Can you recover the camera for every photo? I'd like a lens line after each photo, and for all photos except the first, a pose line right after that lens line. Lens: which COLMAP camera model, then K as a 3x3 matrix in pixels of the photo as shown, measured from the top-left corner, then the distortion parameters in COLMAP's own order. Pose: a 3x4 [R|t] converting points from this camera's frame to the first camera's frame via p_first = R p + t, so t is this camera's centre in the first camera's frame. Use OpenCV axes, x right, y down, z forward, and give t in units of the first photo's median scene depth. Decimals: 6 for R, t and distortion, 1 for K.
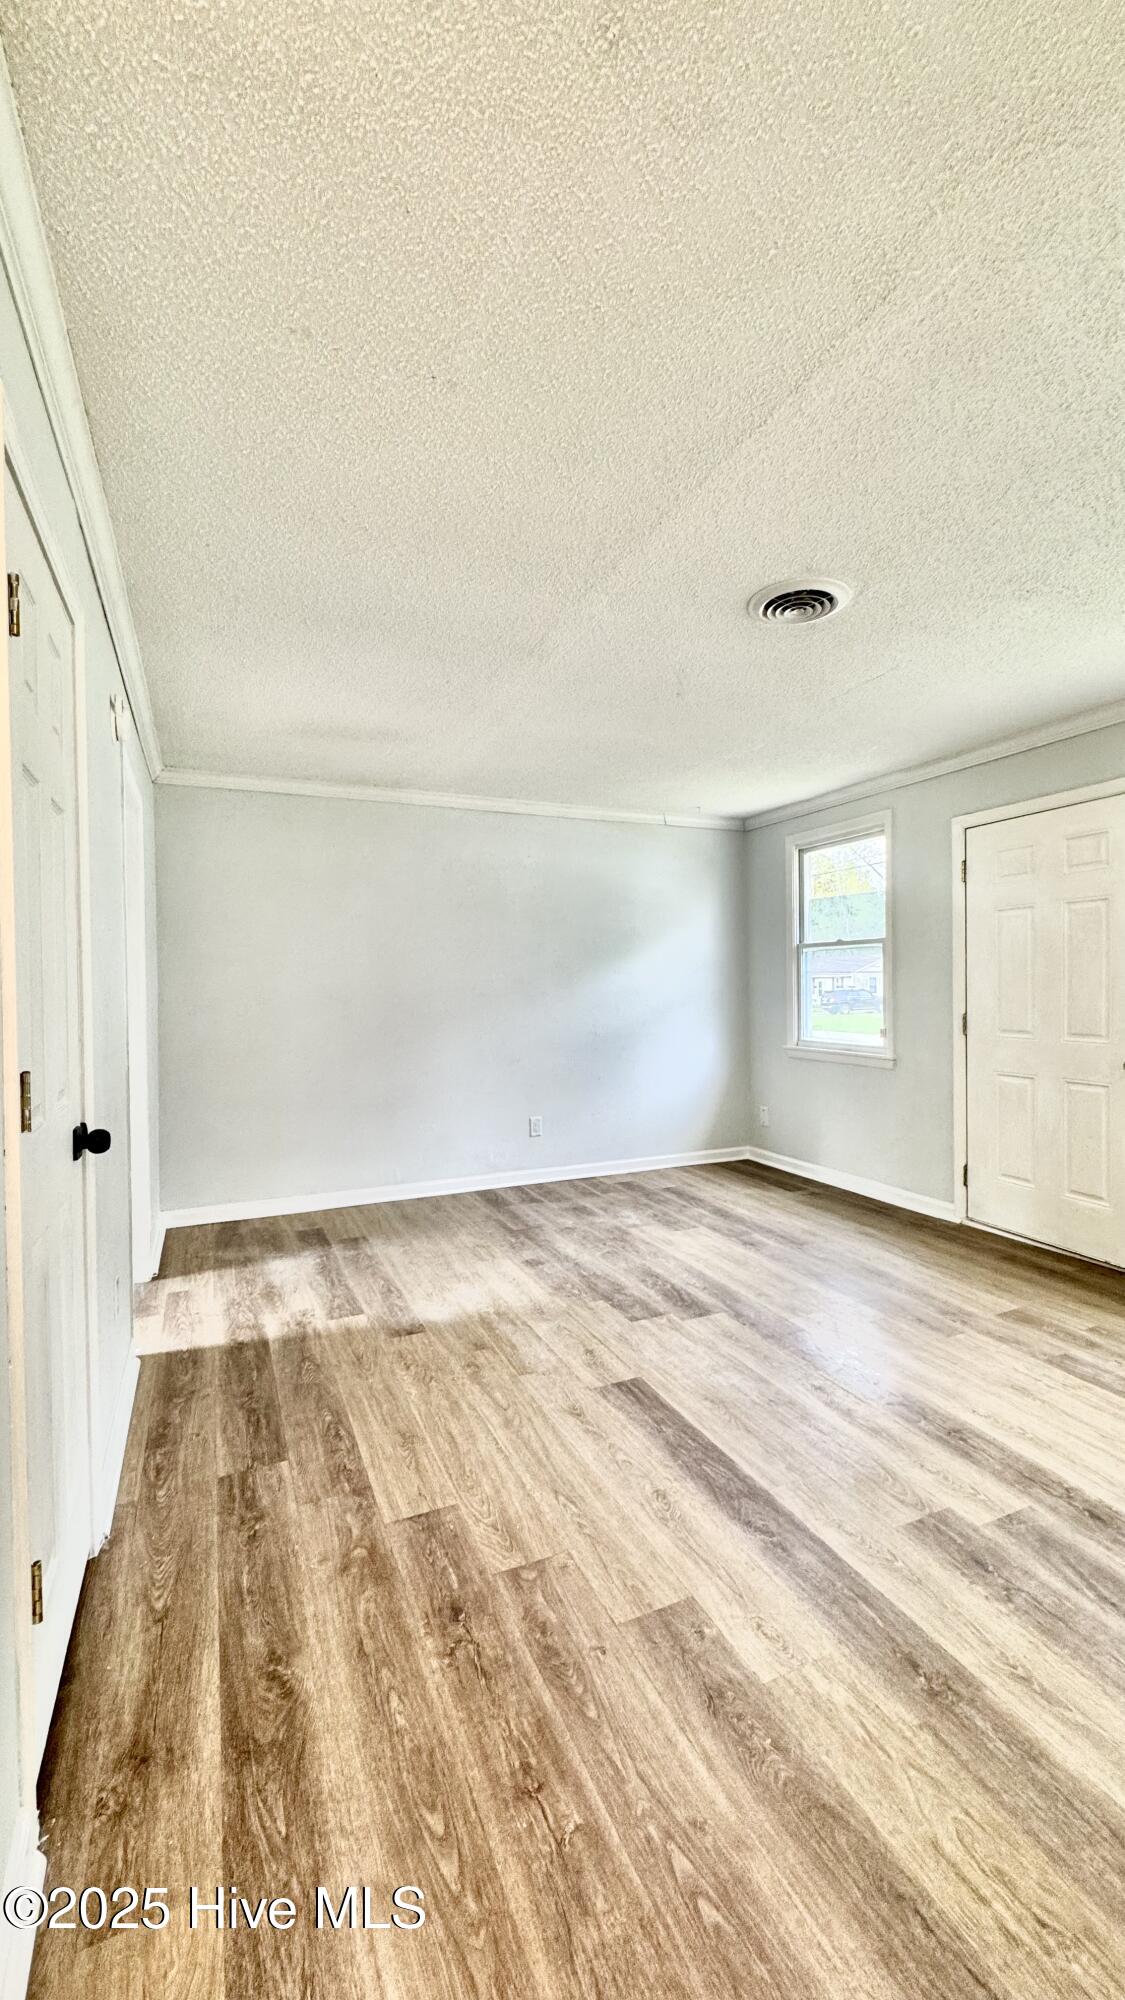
lens RADIAL K [[793.1, 0, 562.5], [0, 793.1, 1000.0], [0, 0, 1]] dist [-0.001606, 0.000241]
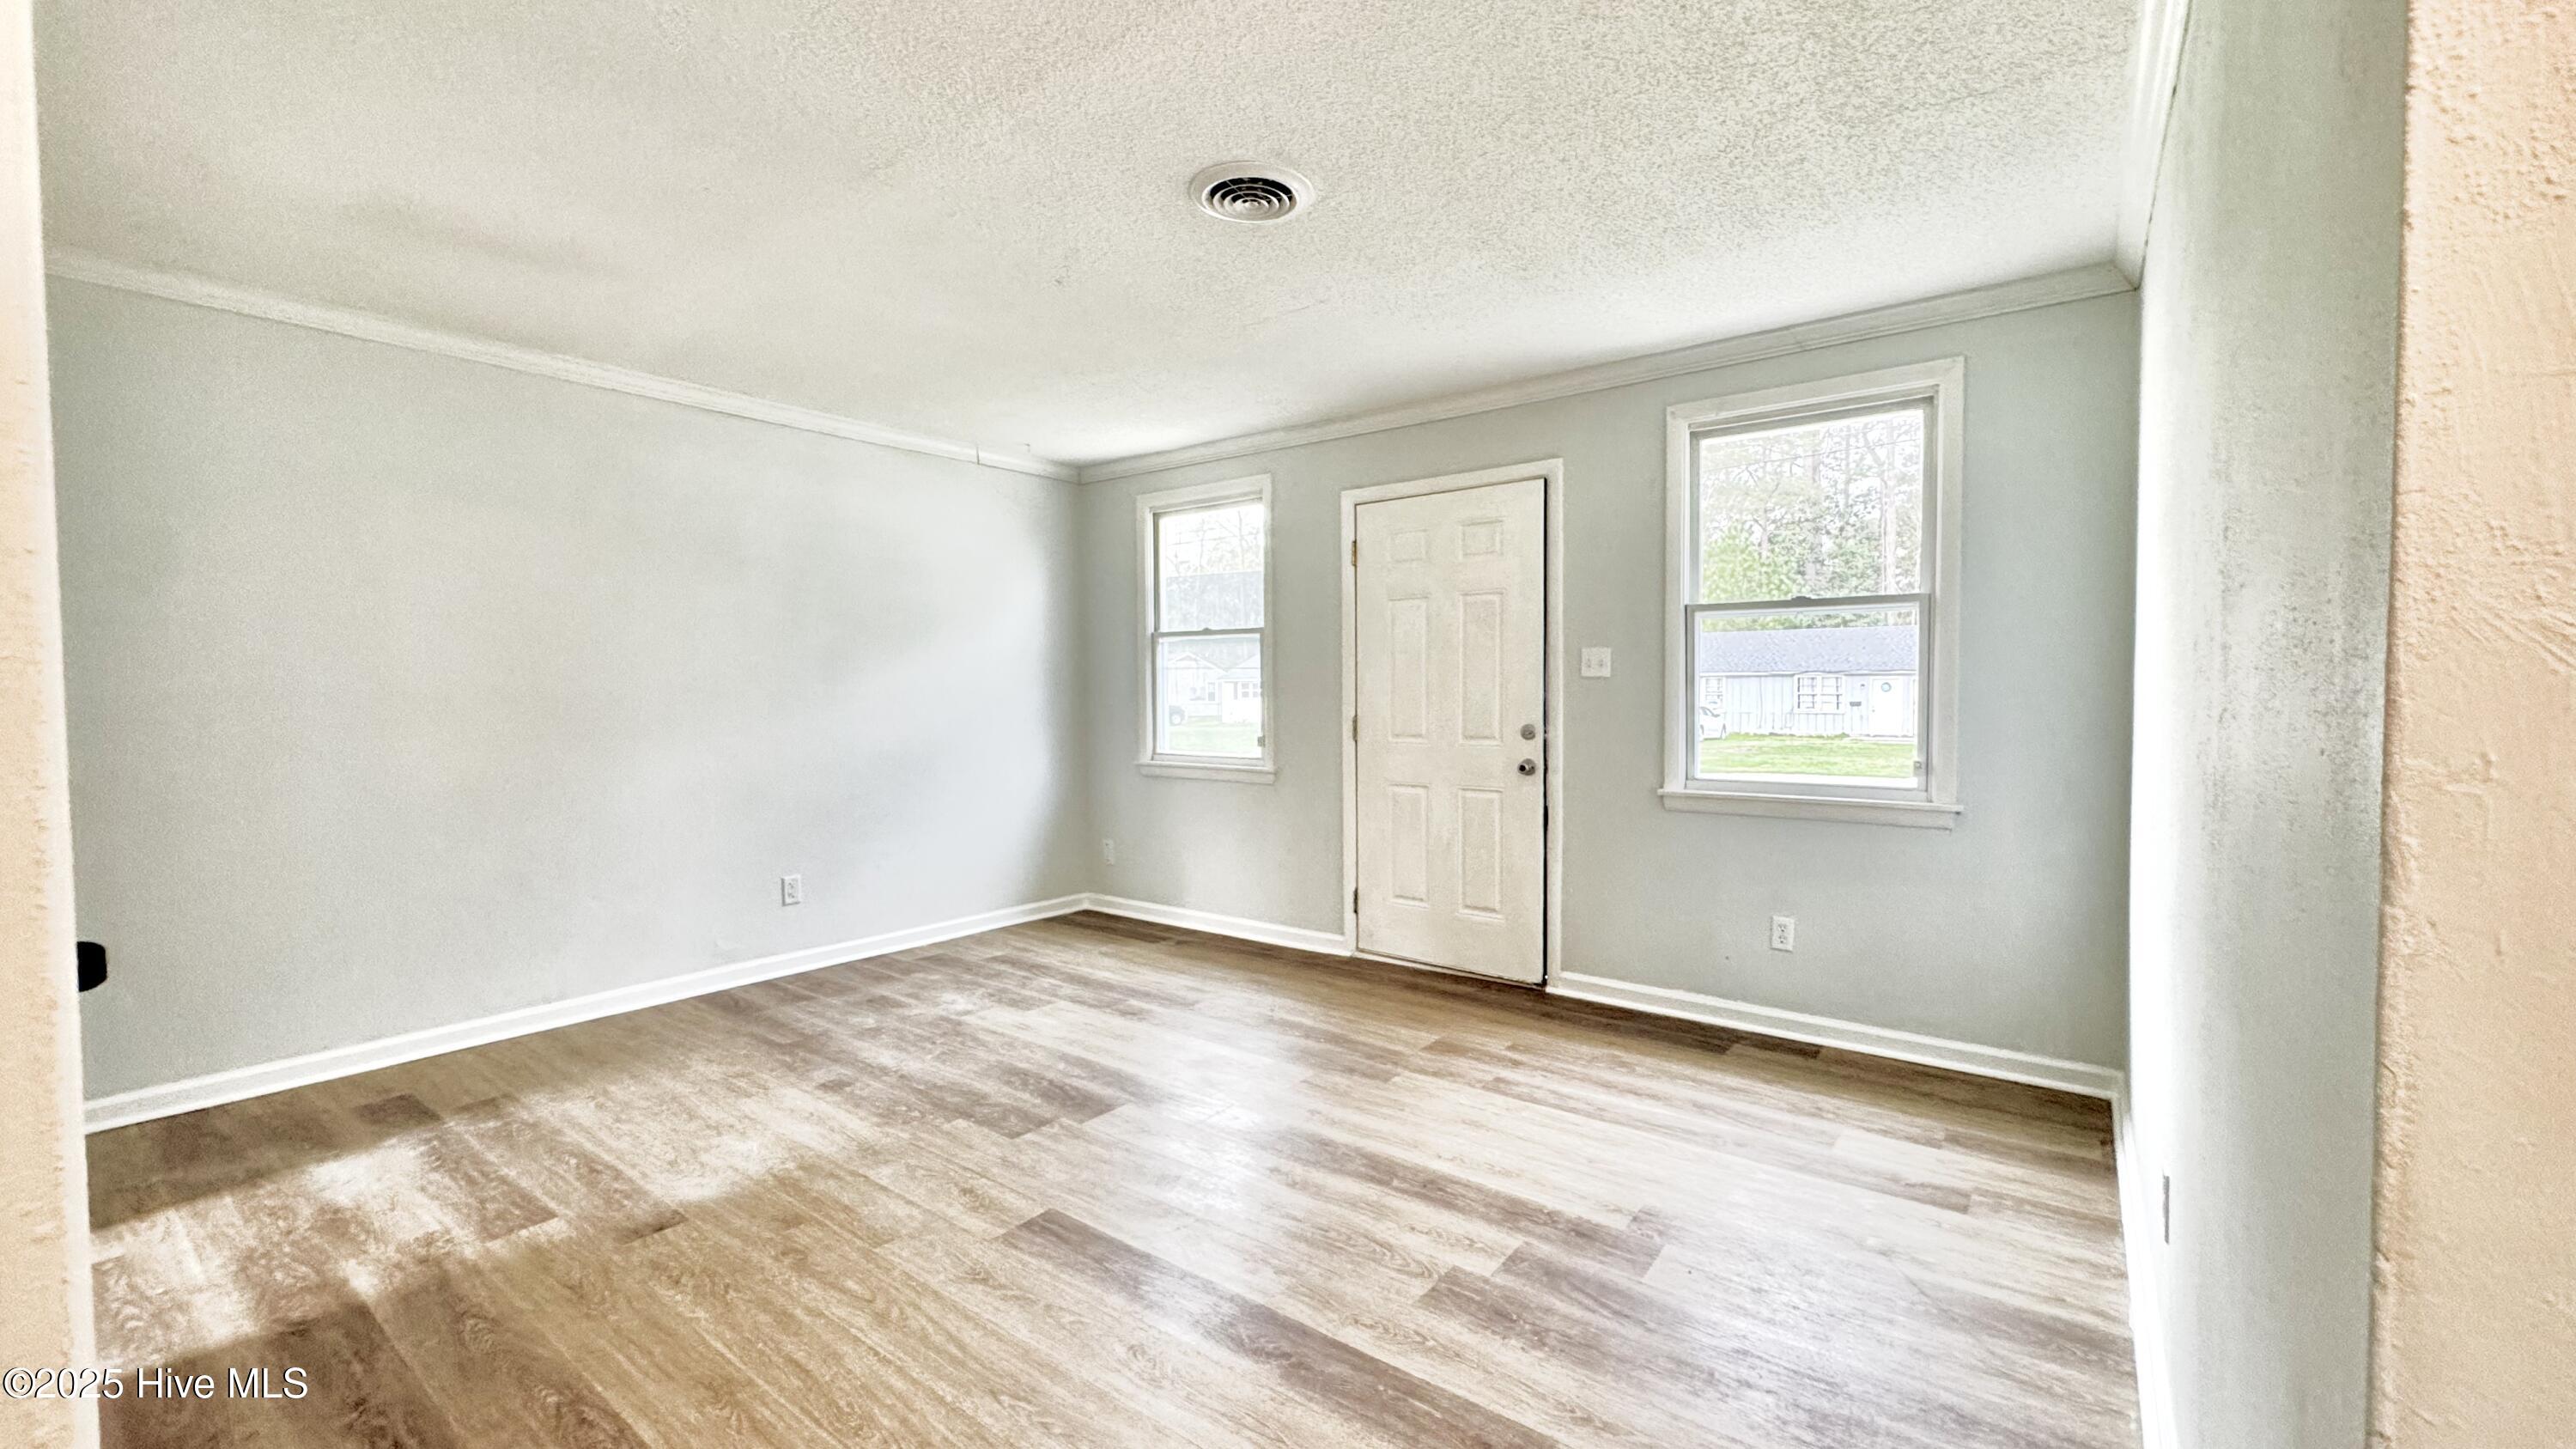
lens RADIAL K [[1021.7, 0, 1288.0], [0, 1021.7, 724.5], [0, 0, 1]] dist [-0.001606, 0.000241]
pose [[0.877227, -0.008167, 0.480007, -0.120066], [0.002155, 0.999912, 0.013075, 0.013096], [-0.480071, -0.010436, 0.877167, 0.055202]]
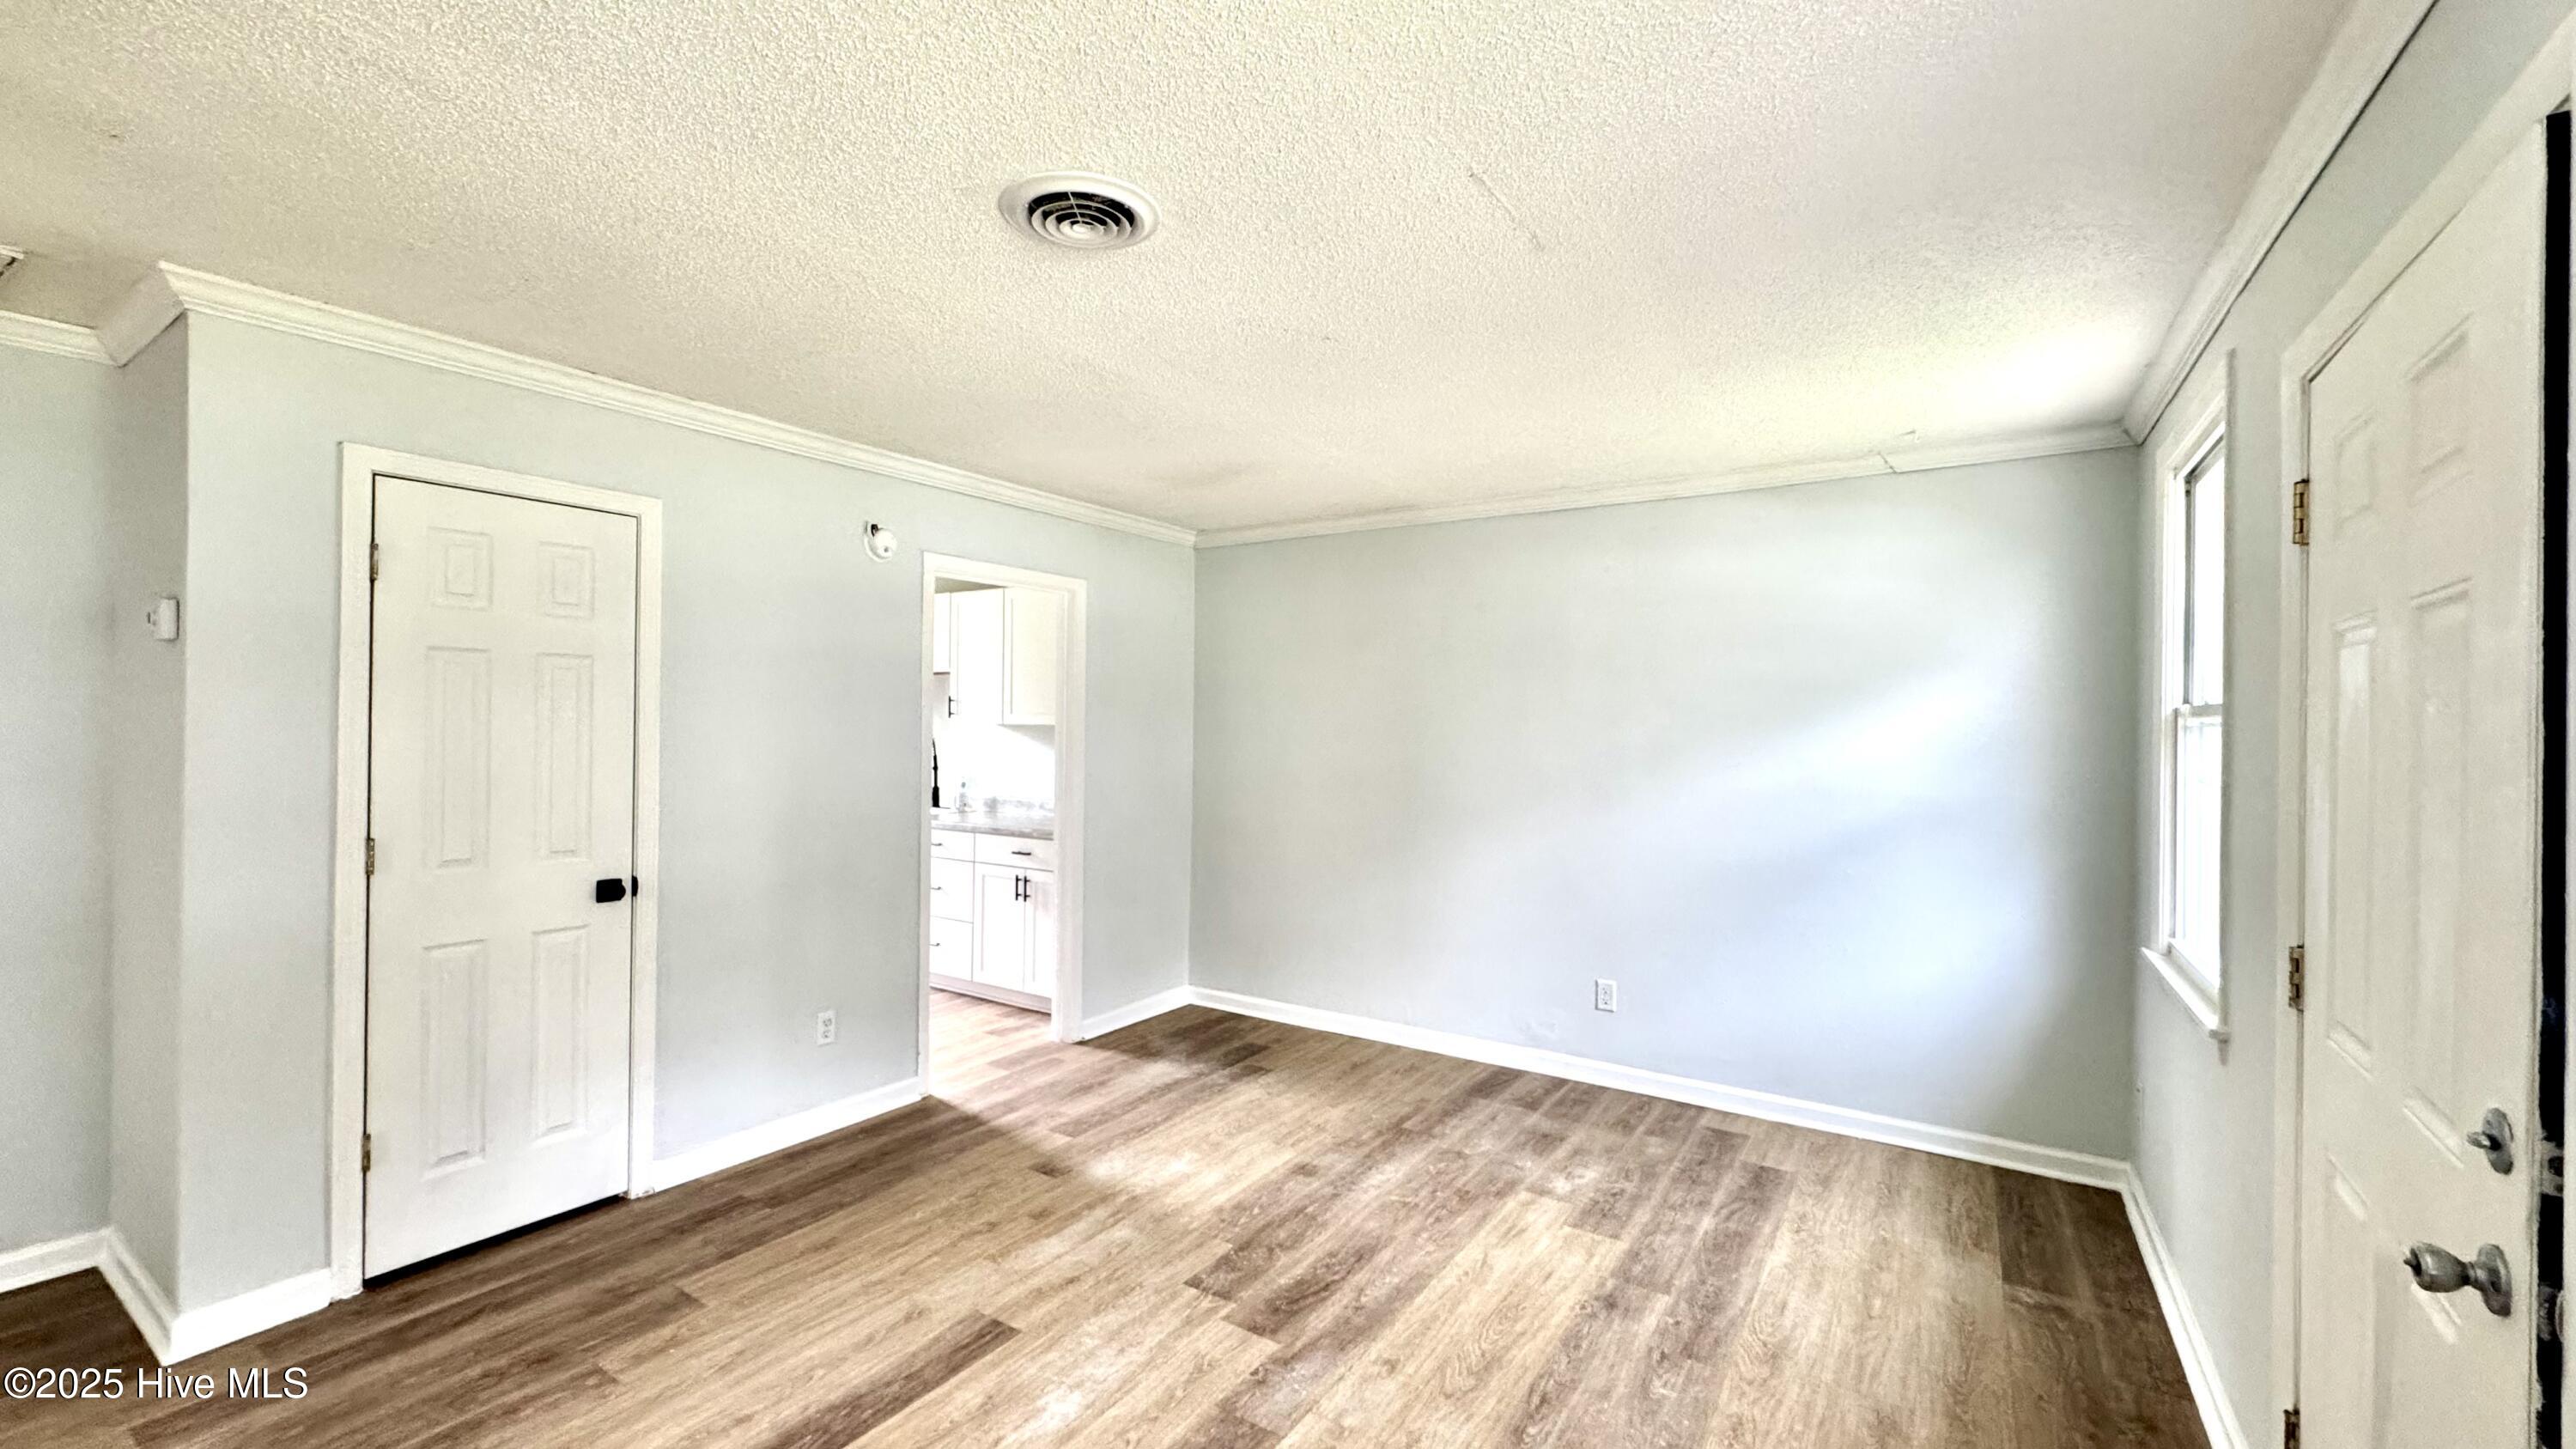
lens RADIAL K [[1021.7, 0, 1288.0], [0, 1021.7, 724.5], [0, 0, 1]] dist [-0.001606, 0.000241]
pose [[0.542707, 0.017271, -0.839744, 0.767625], [-0.029882, 0.999553, 0.001245, -0.075722], [0.839390, 0.024417, 0.542980, 0.506764]]
